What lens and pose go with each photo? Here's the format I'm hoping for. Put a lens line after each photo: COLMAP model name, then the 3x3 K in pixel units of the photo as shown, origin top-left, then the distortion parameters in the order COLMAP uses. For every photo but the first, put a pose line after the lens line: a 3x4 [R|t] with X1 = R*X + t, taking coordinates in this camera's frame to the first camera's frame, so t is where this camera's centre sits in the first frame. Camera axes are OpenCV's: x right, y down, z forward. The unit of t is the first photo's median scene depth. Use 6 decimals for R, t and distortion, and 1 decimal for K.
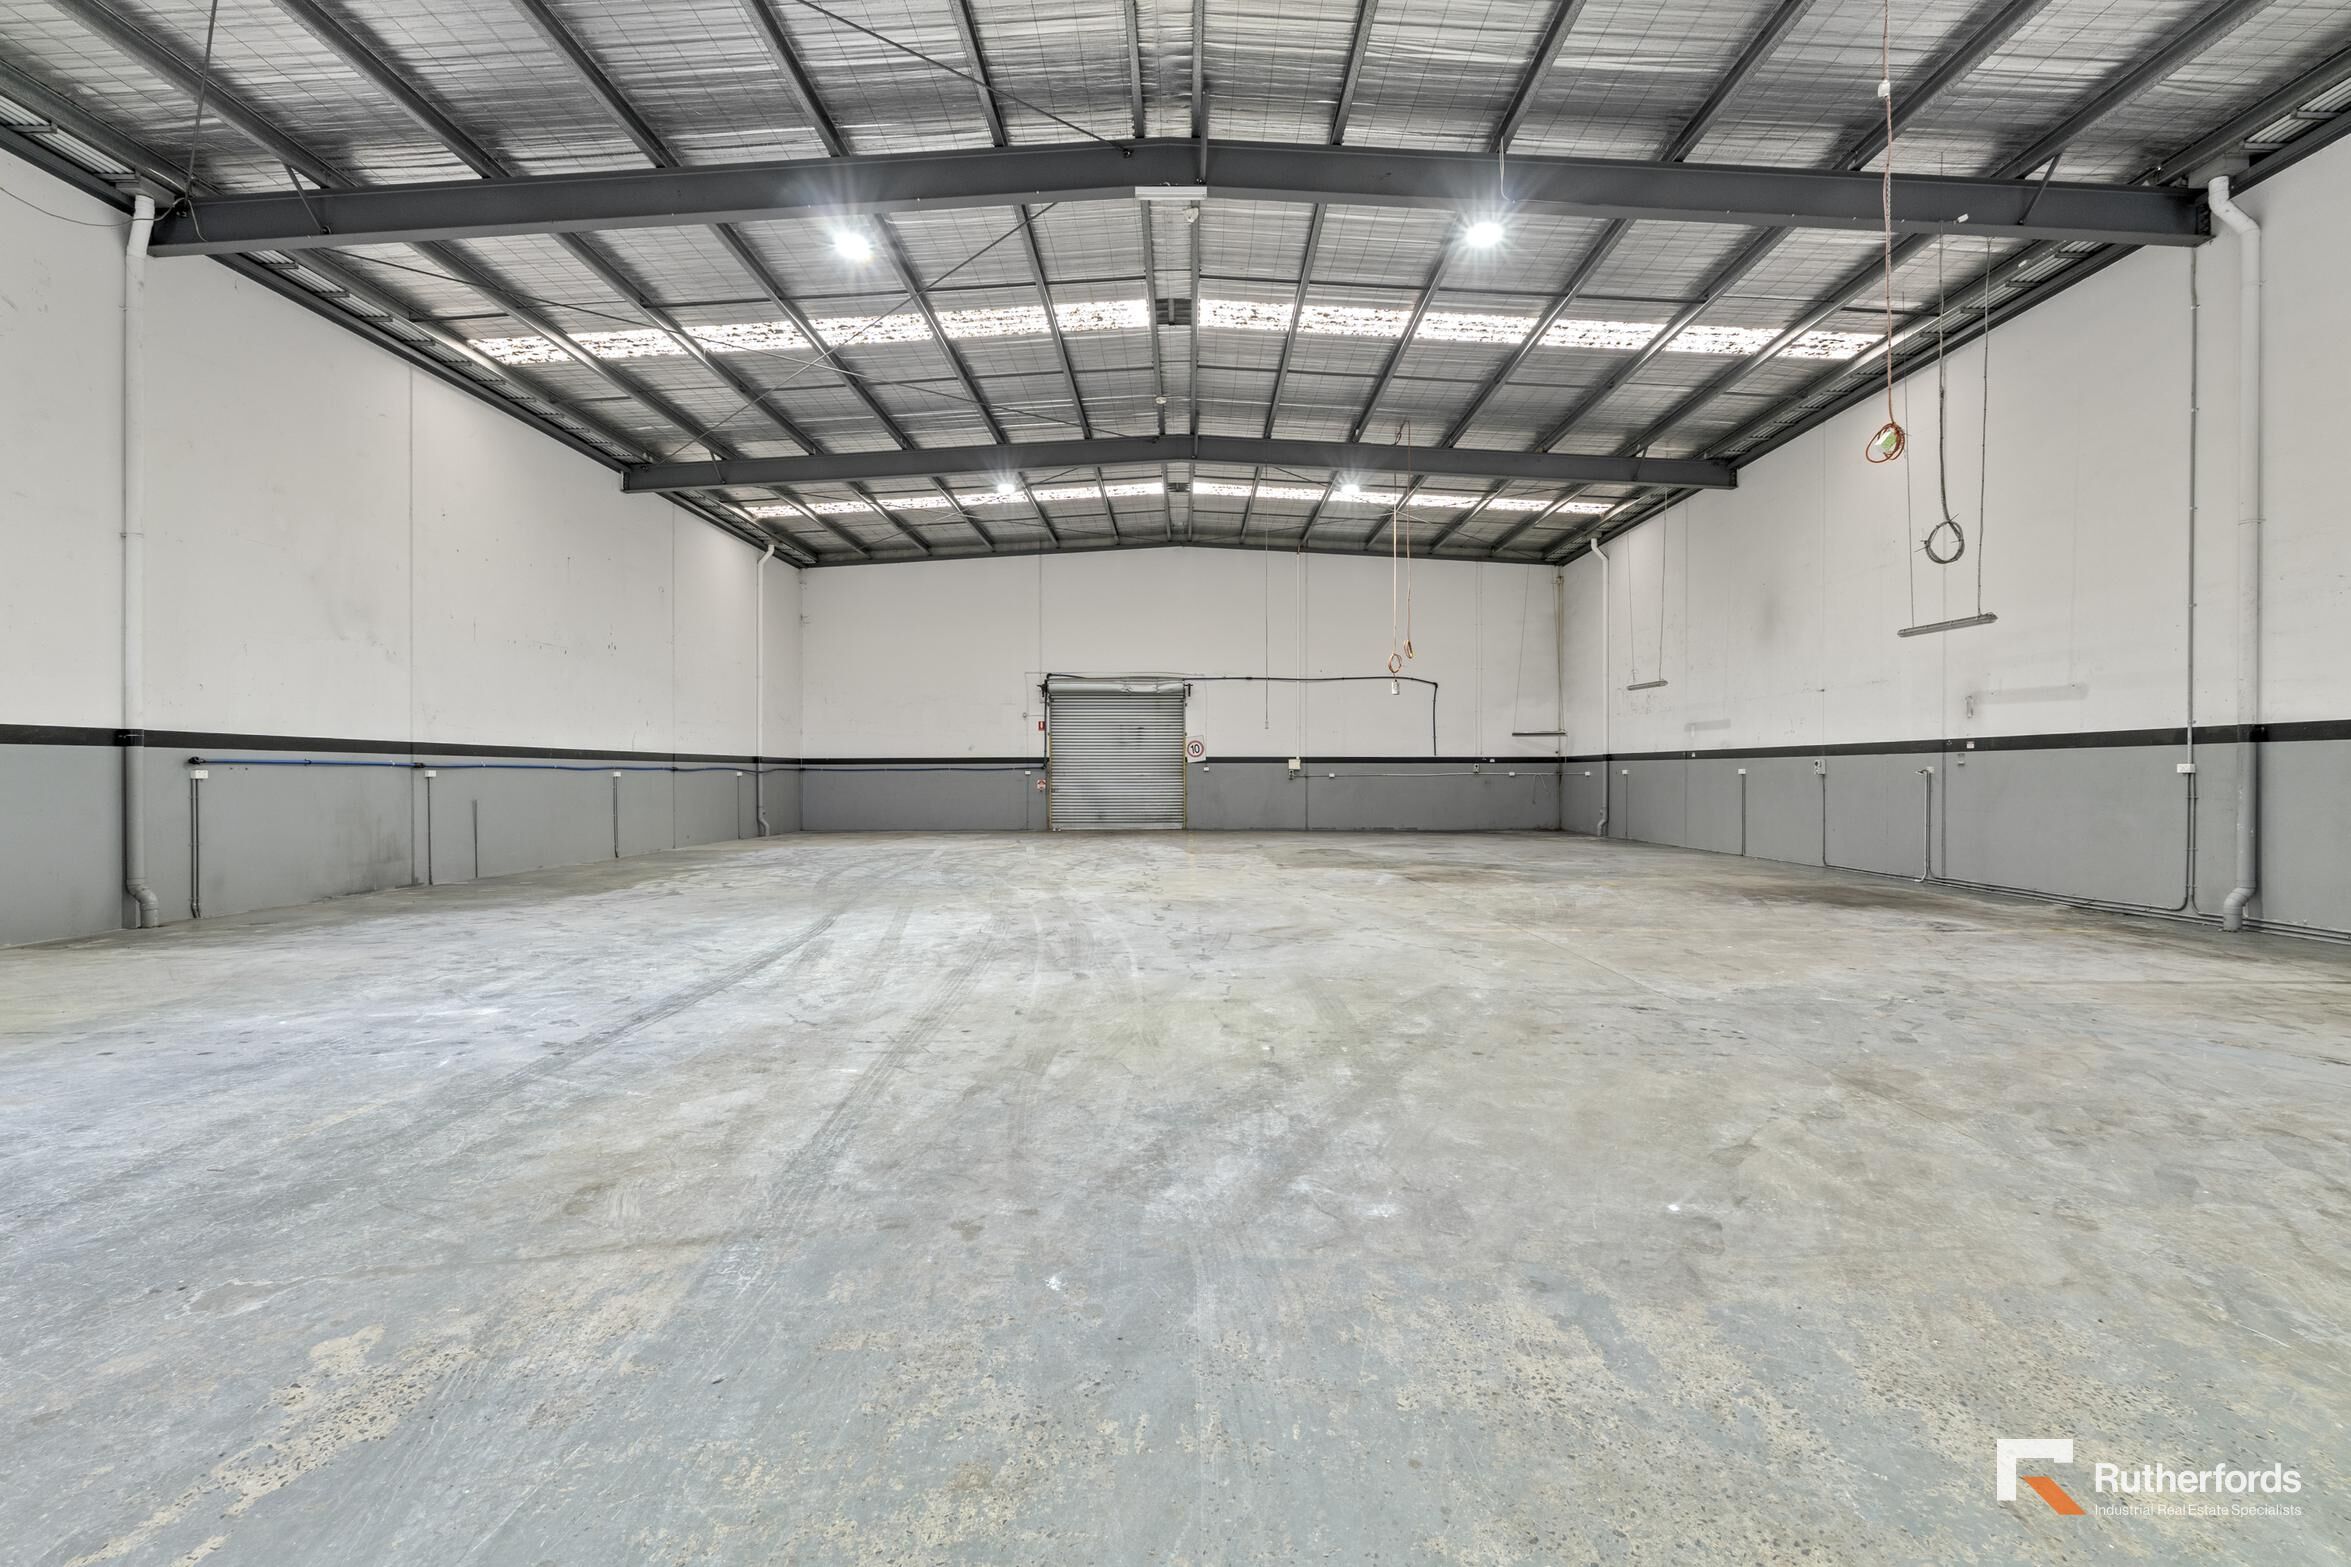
lens RADIAL K [[1008.7, 0, 1228.6], [0, 1008.7, 777.3], [0, 0, 1]] dist [0.000544, -0.000001]
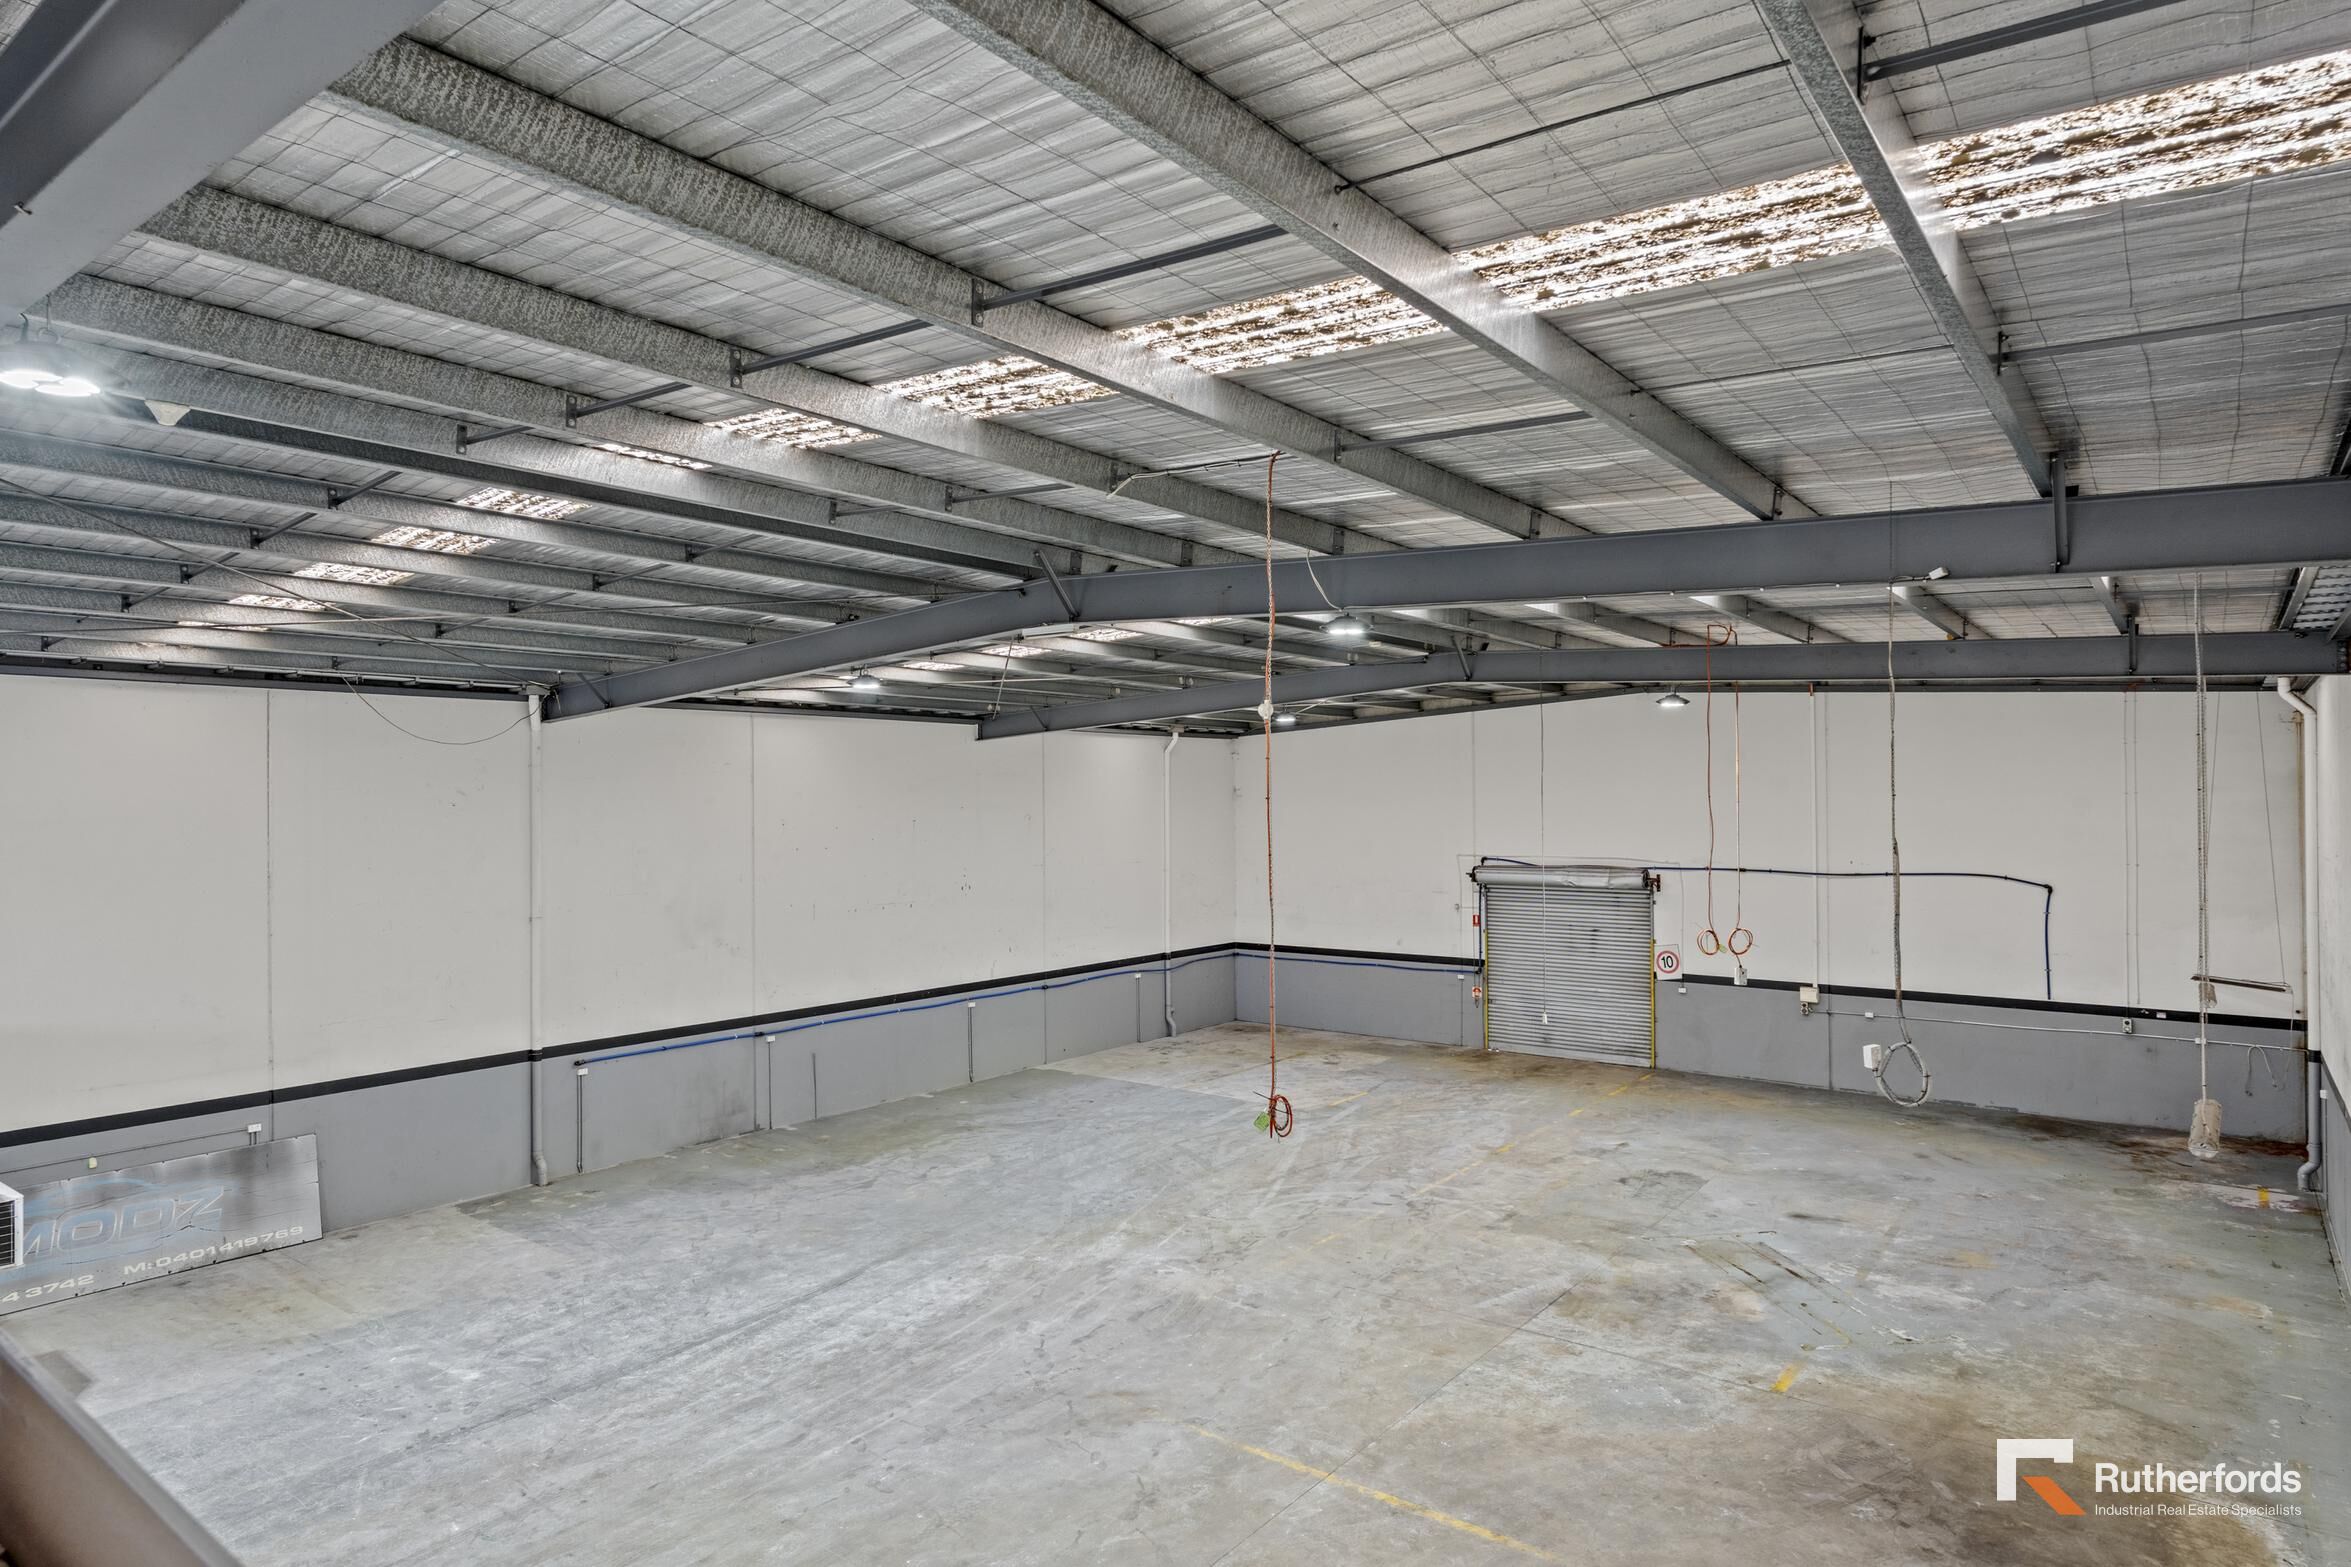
lens RADIAL K [[1373.5, 0, 1261.4], [0, 1373.5, 782.2], [0, 0, 1]] dist [0.003962, 0.001155]
pose [[0.800465, 0.003122, -0.599371, 0.339655], [-0.009180, 0.999933, -0.007052, -0.153342], [0.599309, 0.011147, 0.800440, 0.009497]]
